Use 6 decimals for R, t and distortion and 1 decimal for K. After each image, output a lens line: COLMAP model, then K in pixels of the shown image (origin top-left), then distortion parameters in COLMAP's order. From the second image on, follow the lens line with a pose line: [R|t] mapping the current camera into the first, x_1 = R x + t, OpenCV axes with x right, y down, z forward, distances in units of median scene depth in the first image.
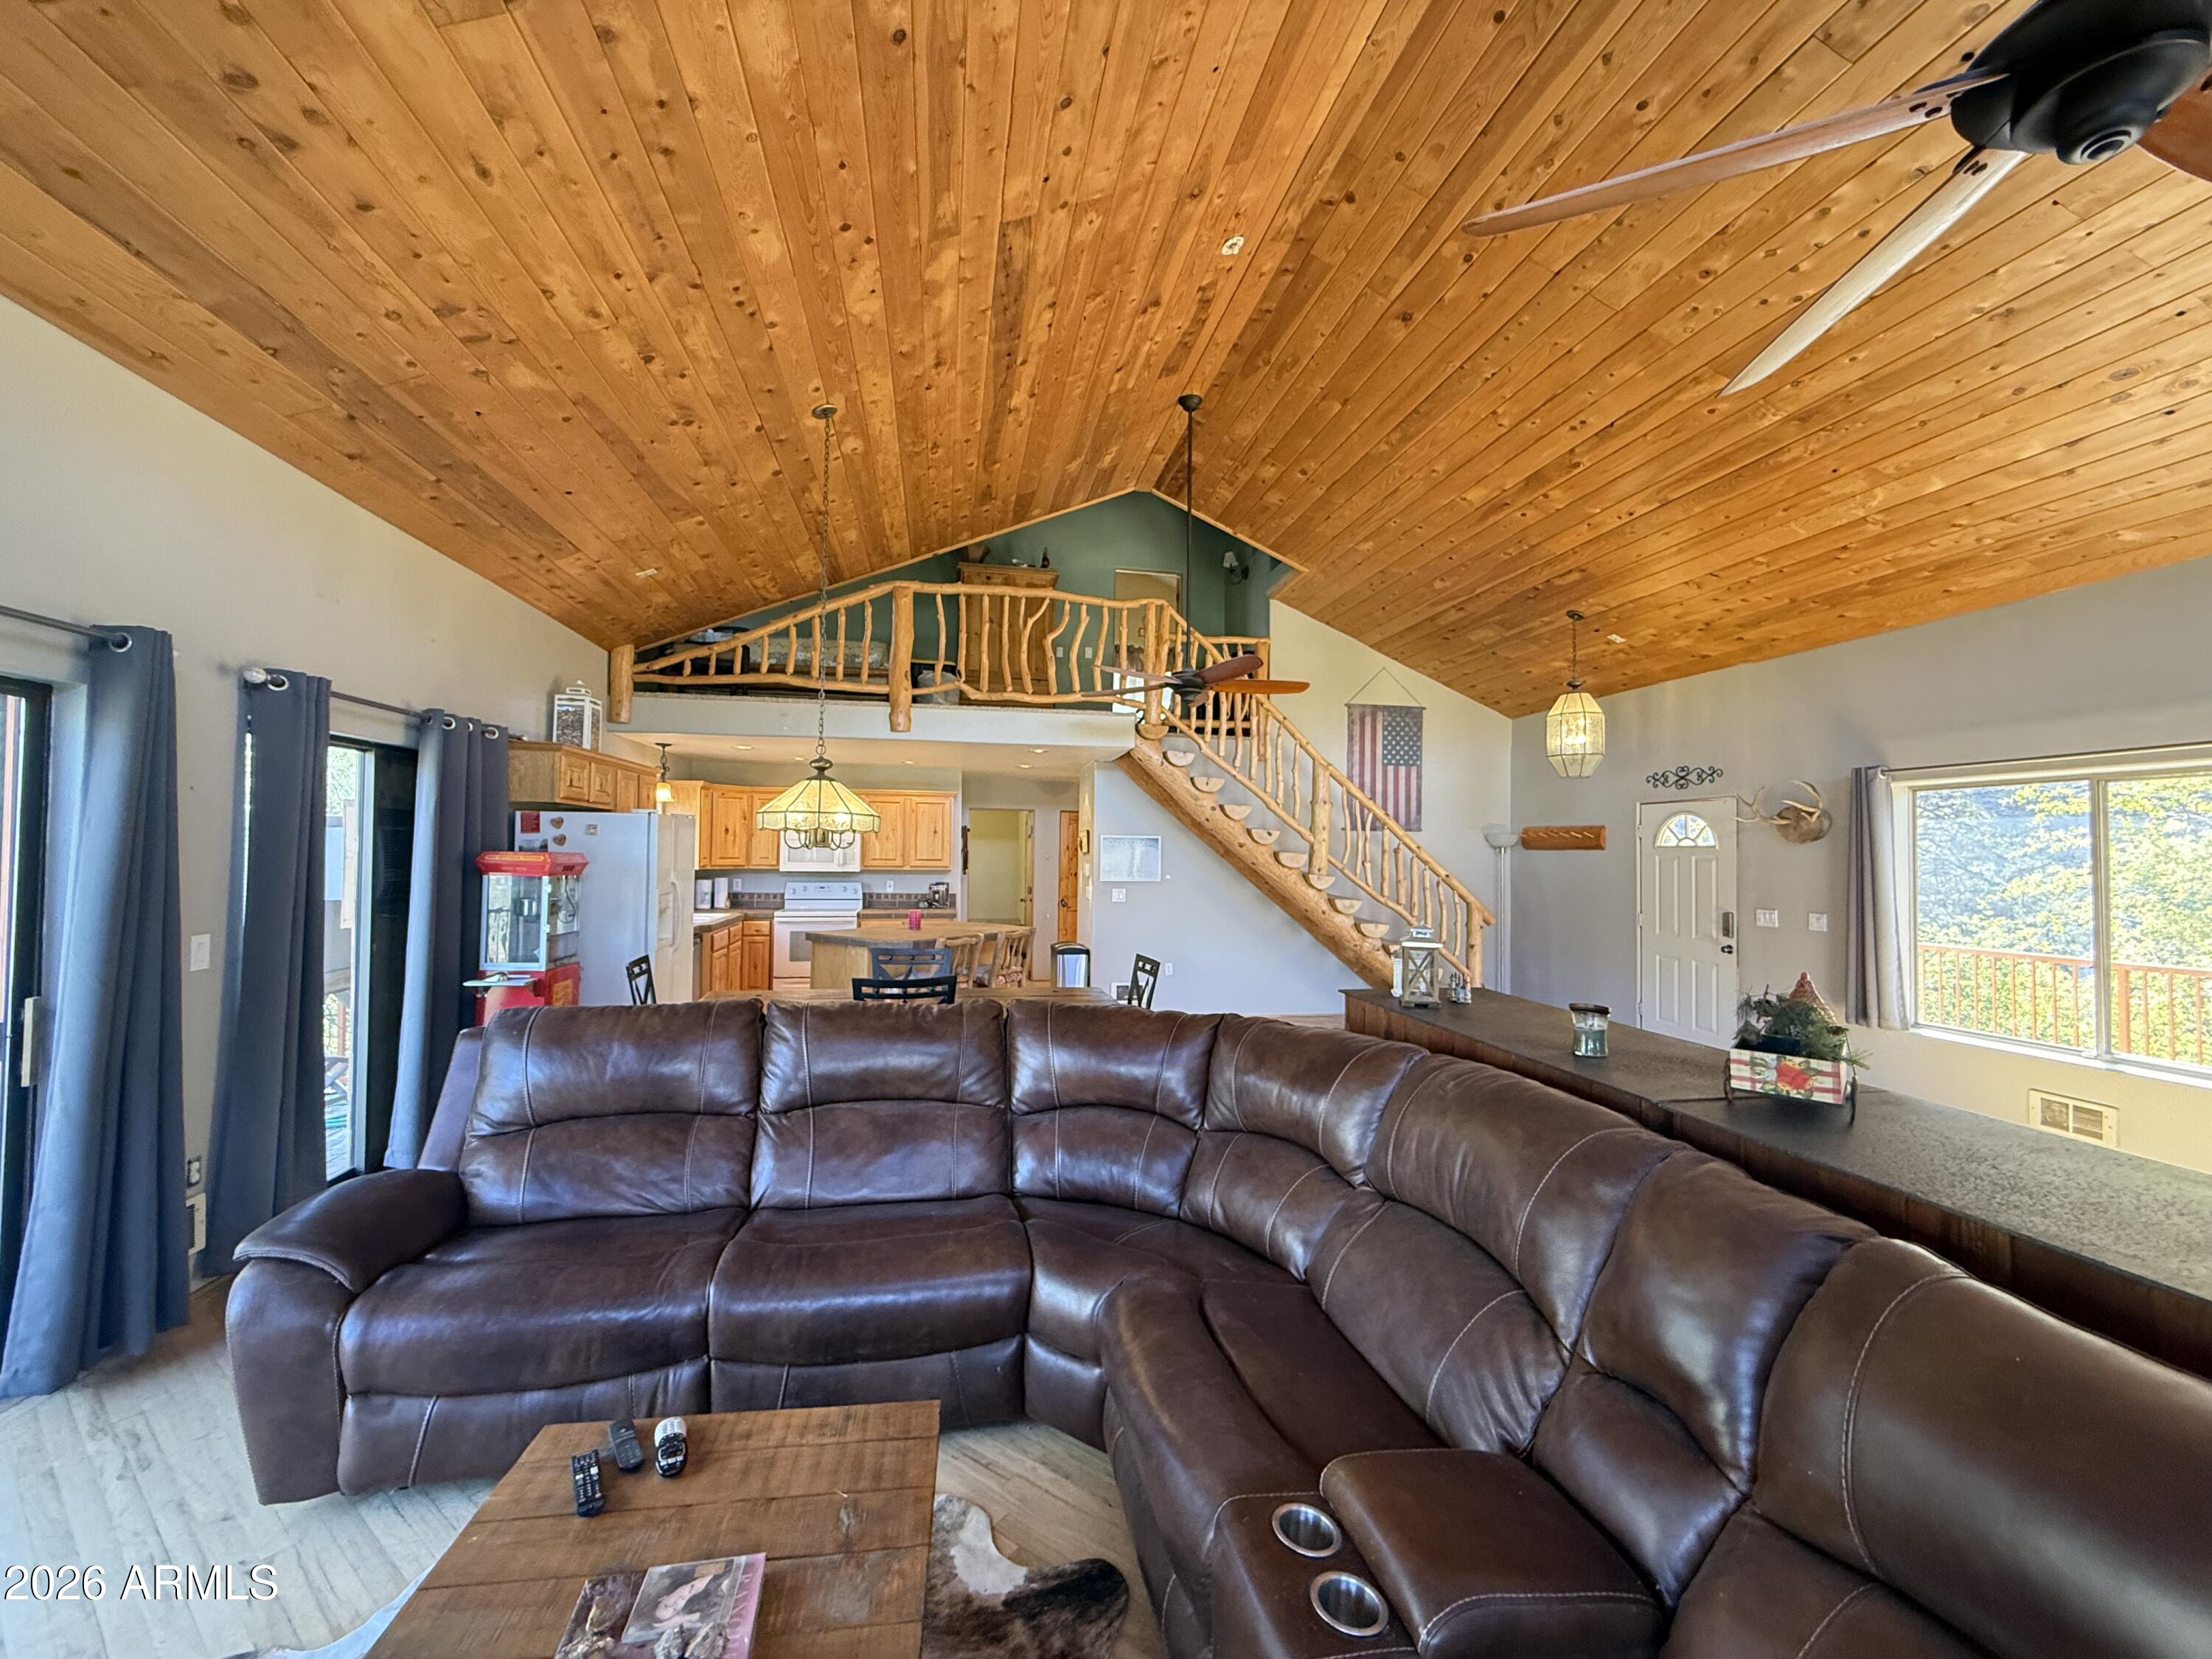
lens RADIAL K [[877.8, 0, 1102.8], [0, 877.8, 829.8], [0, 0, 1]] dist [-0.004357, 0.000960]
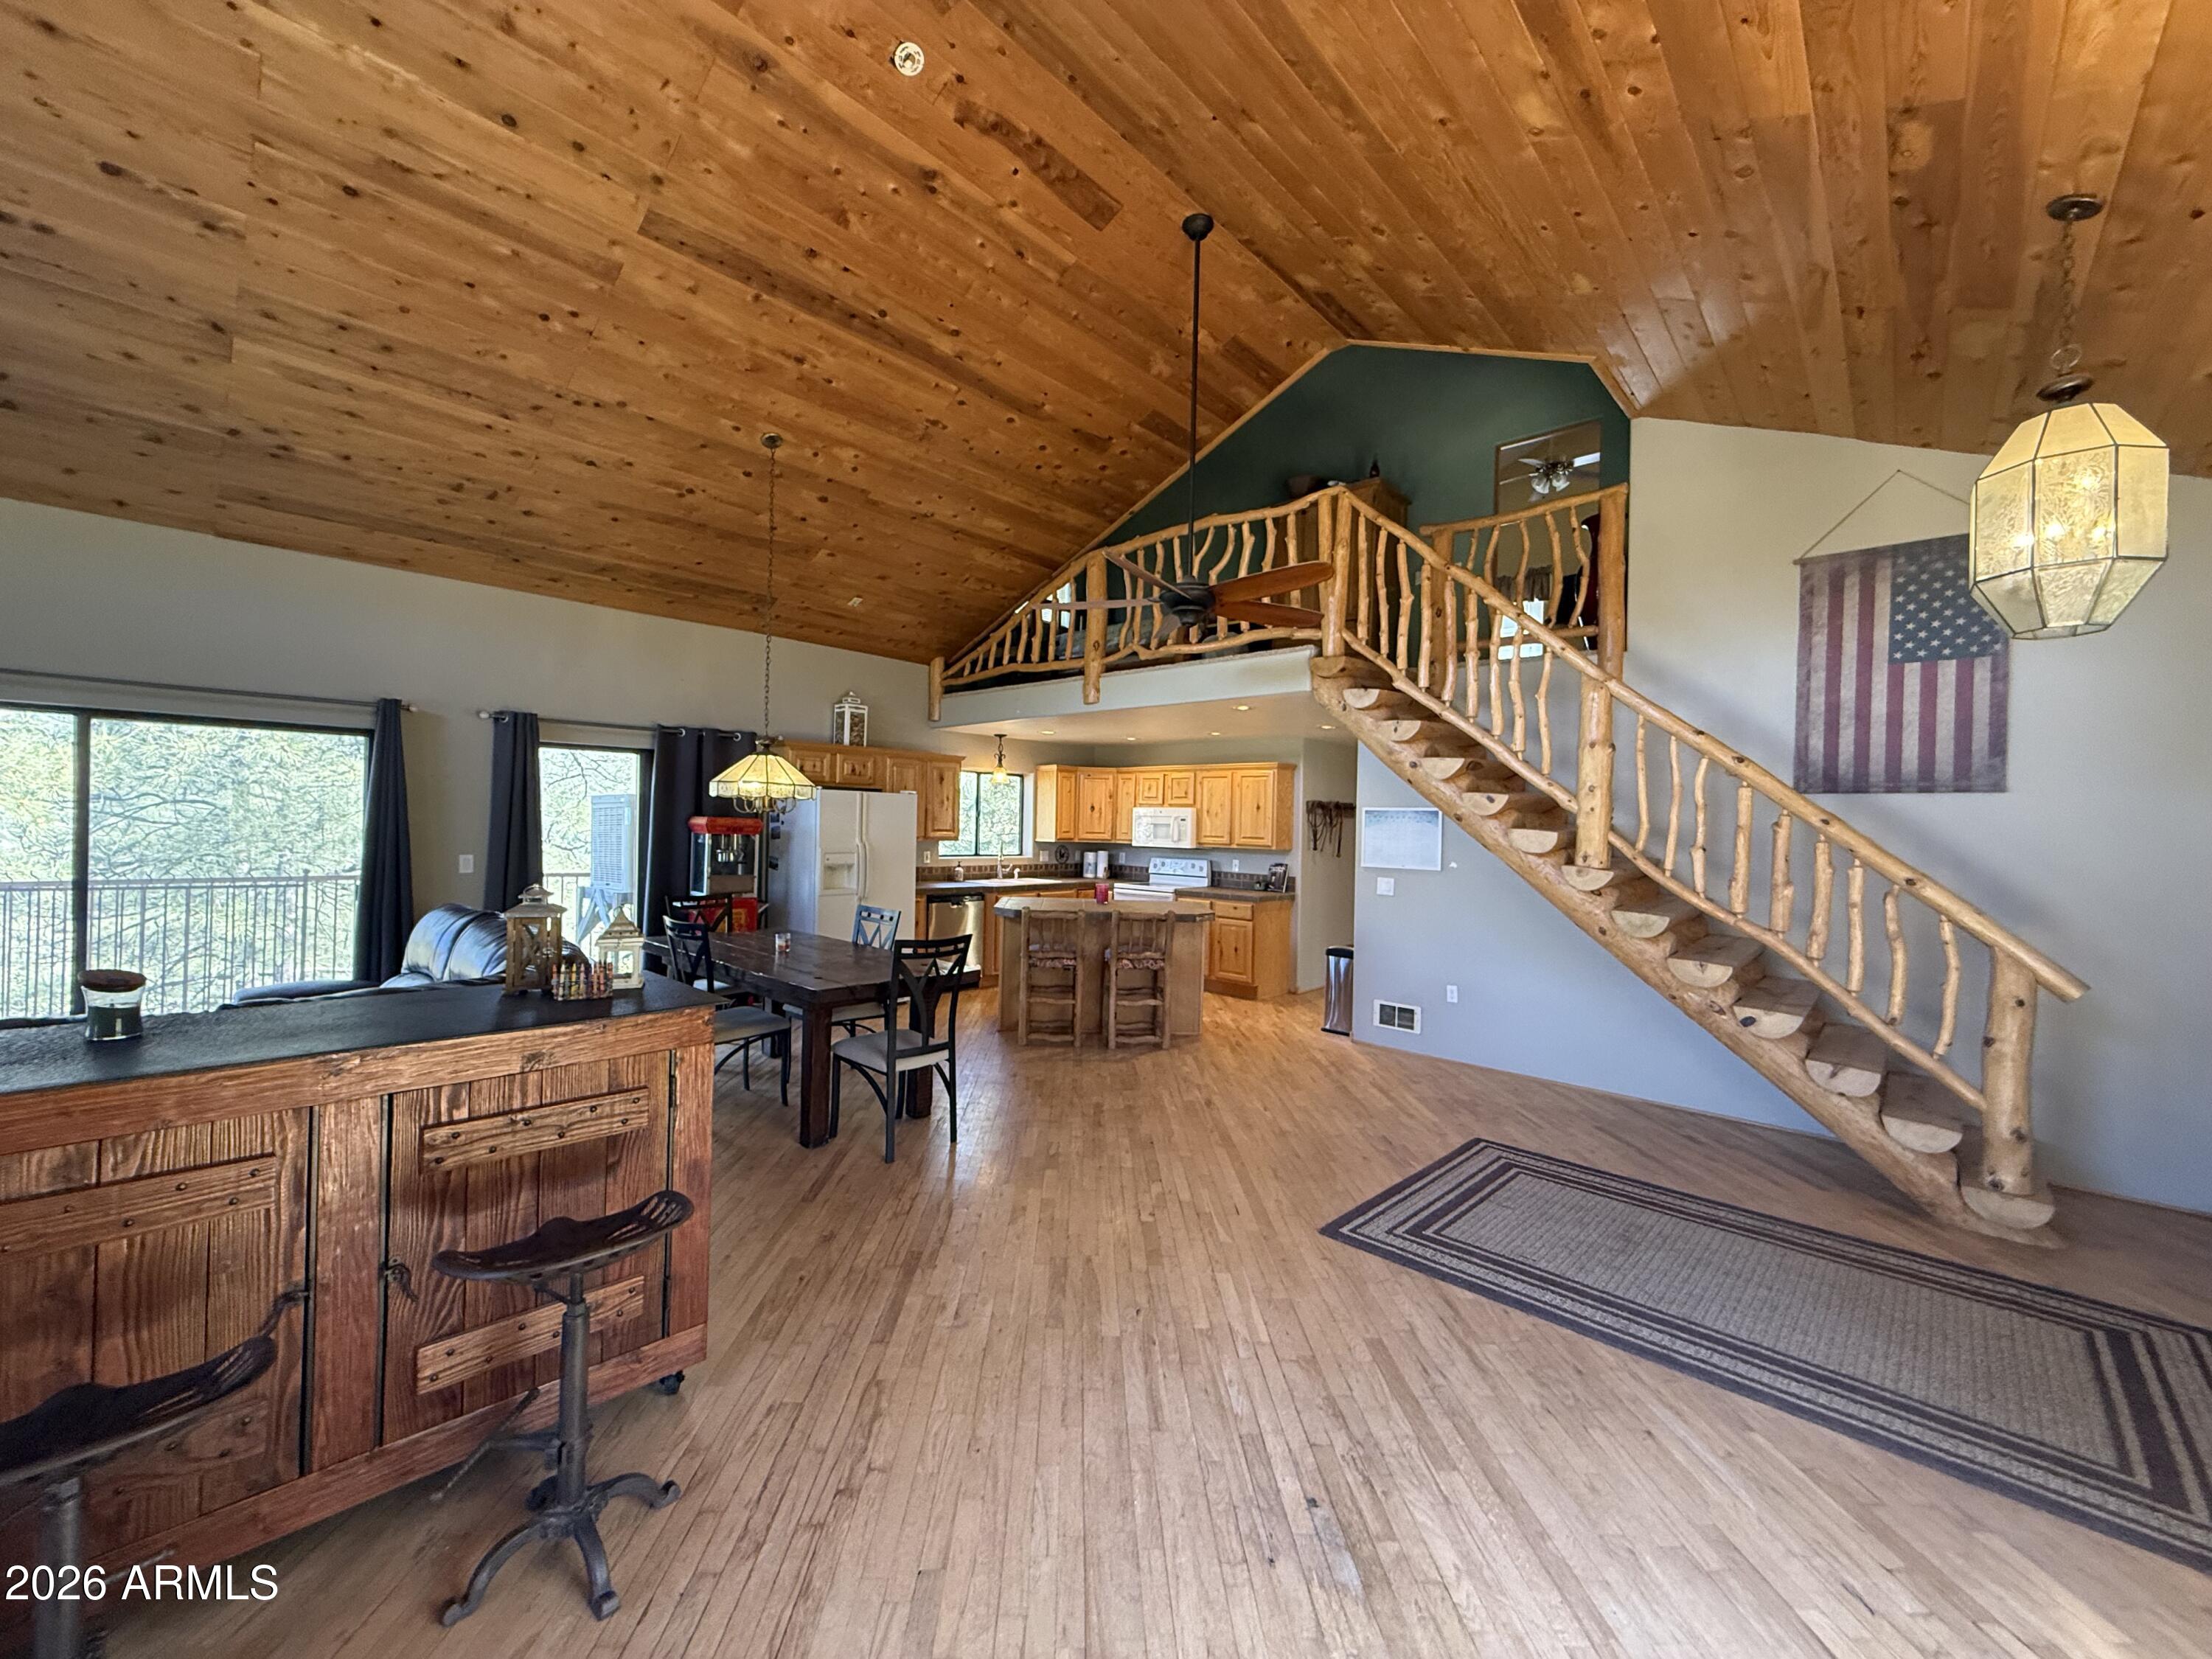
lens RADIAL K [[877.8, 0, 1106.0], [0, 877.8, 831.0], [0, 0, 1]] dist [-0.004357, 0.000960]
pose [[0.600947, 0.007589, -0.799253, 0.566277], [0.002468, 0.999933, 0.011350, 0.020672], [0.799285, -0.008793, 0.600888, 0.411421]]
